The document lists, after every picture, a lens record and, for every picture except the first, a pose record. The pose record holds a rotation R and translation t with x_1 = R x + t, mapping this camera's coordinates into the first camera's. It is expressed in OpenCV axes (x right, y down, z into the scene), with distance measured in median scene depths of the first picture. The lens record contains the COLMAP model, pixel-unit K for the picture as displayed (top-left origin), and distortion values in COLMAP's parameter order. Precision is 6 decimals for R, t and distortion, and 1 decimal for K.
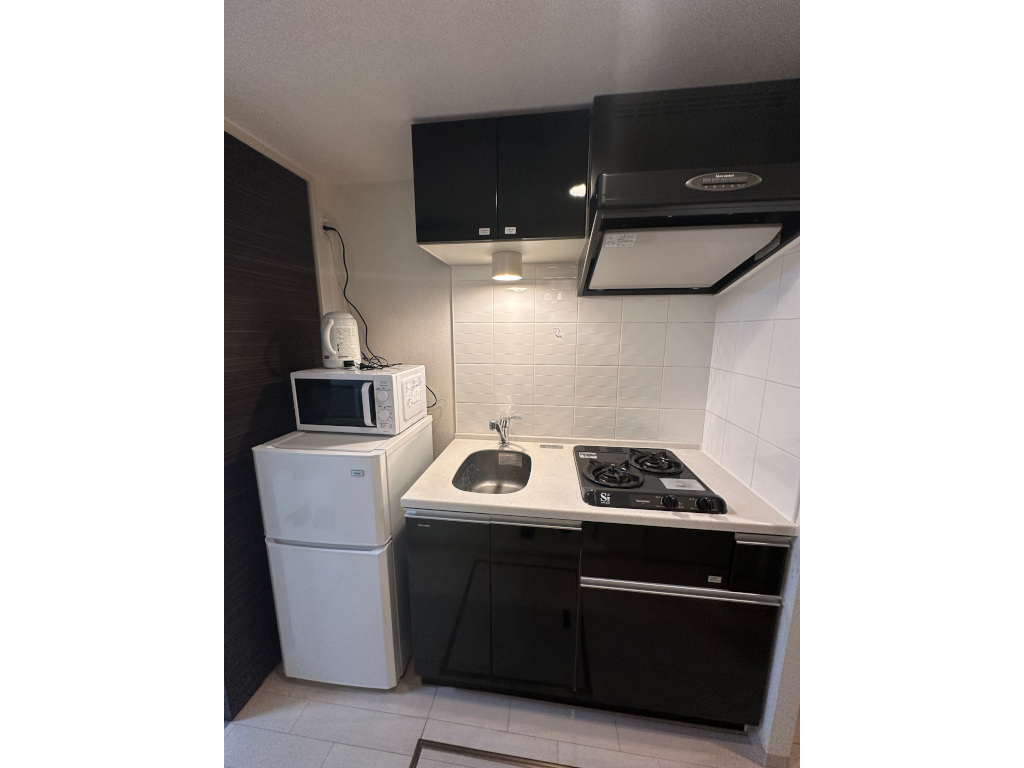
lens RADIAL K [[305.2, 0, 512.0], [0, 305.2, 382.5], [0, 0, 1]] dist [-0.006682, -0.000204]
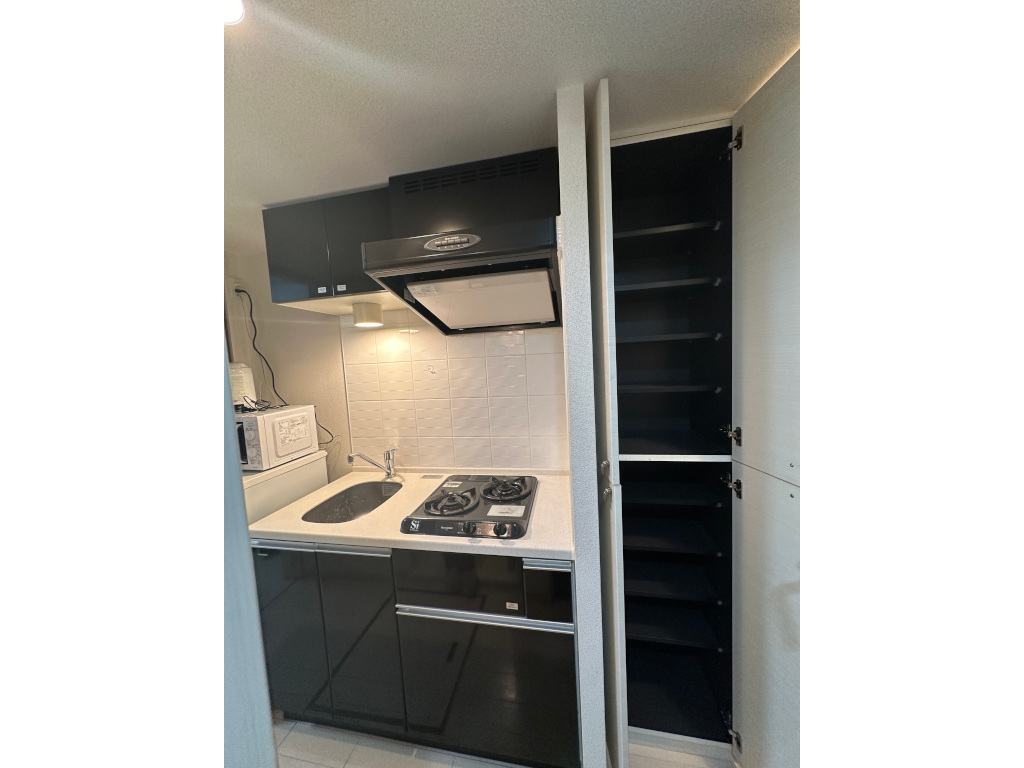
lens RADIAL K [[305.2, 0, 508.6], [0, 305.2, 382.0], [0, 0, 1]] dist [-0.006682, -0.000204]
pose [[0.996820, -0.050725, -0.061450, 0.587901], [0.044557, 0.994199, -0.097891, 0.000737], [0.066060, 0.094841, 0.993298, -0.066556]]
